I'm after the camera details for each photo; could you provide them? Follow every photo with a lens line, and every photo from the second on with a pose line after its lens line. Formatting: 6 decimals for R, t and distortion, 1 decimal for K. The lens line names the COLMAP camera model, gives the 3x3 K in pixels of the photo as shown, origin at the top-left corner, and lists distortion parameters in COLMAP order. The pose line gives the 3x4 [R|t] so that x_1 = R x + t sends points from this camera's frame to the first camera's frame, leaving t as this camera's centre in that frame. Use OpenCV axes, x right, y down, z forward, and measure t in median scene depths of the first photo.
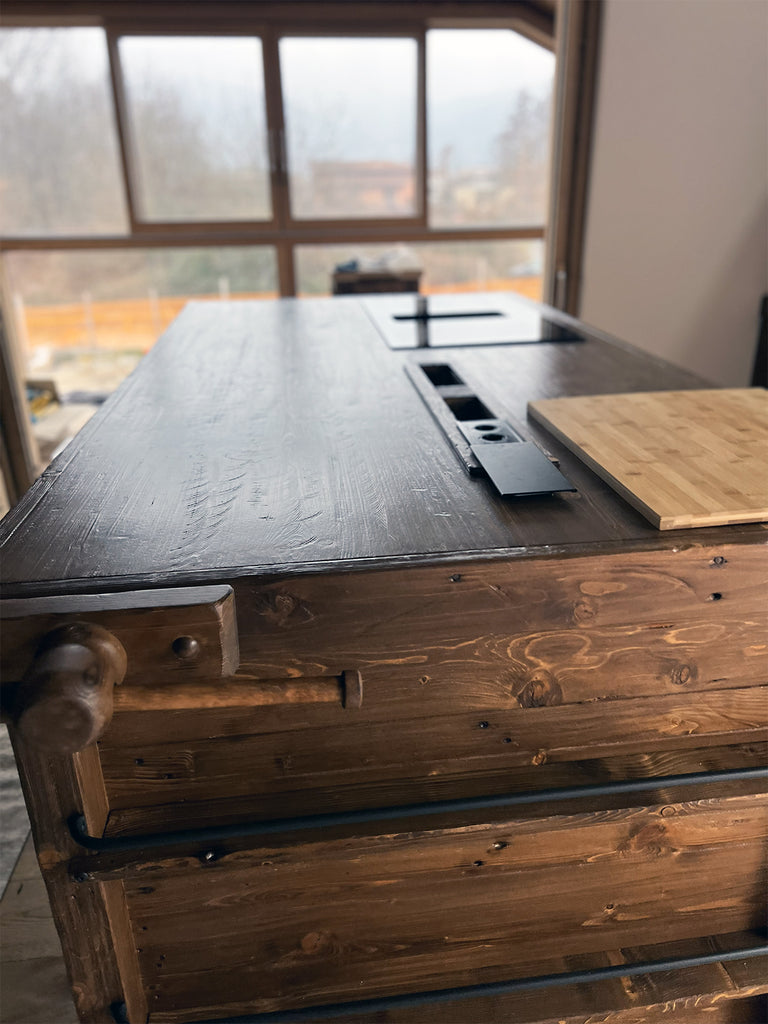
lens RADIAL K [[758.7, 0, 387.2], [0, 758.7, 492.7], [0, 0, 1]] dist [0.026370, -0.033940]
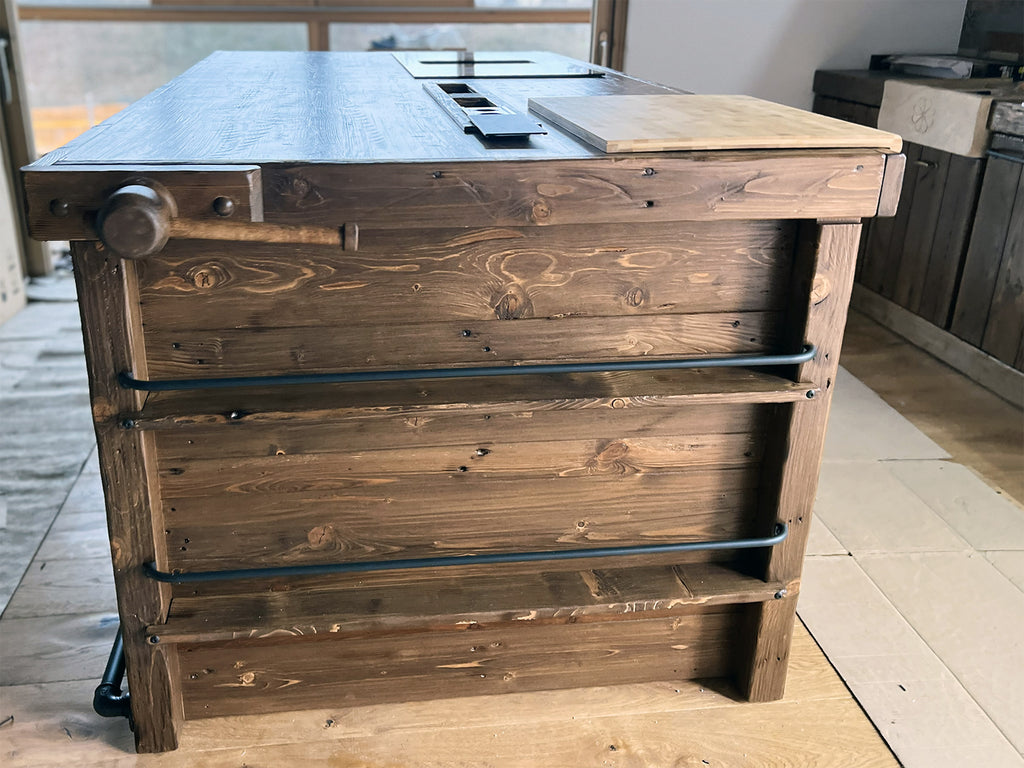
lens RADIAL K [[892.7, 0, 428.9], [0, 892.7, 322.5], [0, 0, 1]] dist [0.109194, -0.253666]
pose [[0.999674, 0.025029, -0.005066, 0.075304], [-0.025151, 0.999353, -0.025715, 0.329365], [0.004419, 0.025834, 0.999656, -0.401097]]
